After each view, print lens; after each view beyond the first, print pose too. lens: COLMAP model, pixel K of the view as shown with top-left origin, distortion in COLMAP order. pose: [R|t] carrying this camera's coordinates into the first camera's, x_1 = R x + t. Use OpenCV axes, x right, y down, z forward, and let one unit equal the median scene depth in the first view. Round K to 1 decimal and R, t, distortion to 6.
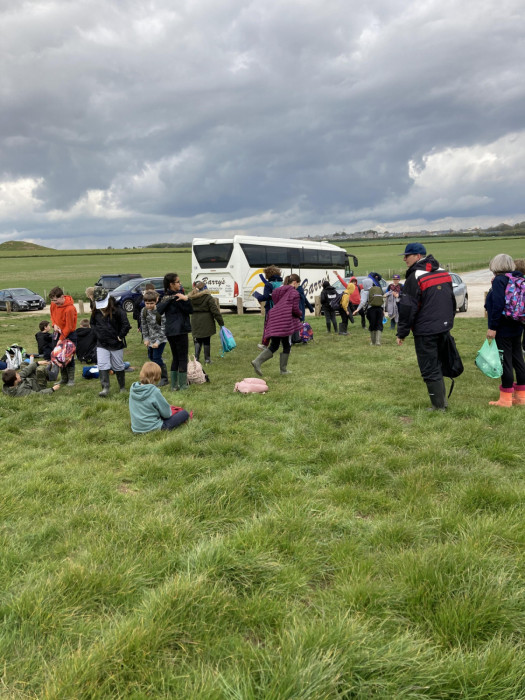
lens RADIAL K [[602.5, 0, 262.5], [0, 602.5, 350.0], [0, 0, 1]] dist [0.002905, -0.012090]
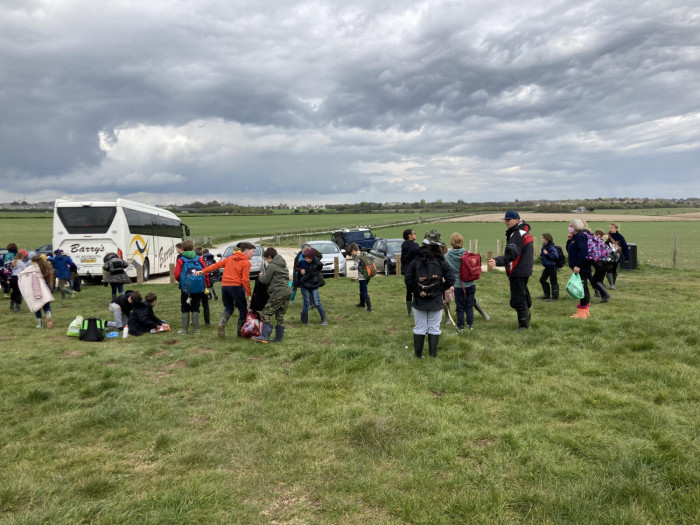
lens RADIAL K [[619.5, 0, 350.0], [0, 619.5, 262.5], [0, 0, 1]] dist [-0.000235, -0.008225]
pose [[0.744780, -0.012239, 0.667198, -0.130151], [0.084082, 0.993584, -0.075633, 0.002428], [-0.661992, 0.112429, 0.741031, 0.024798]]
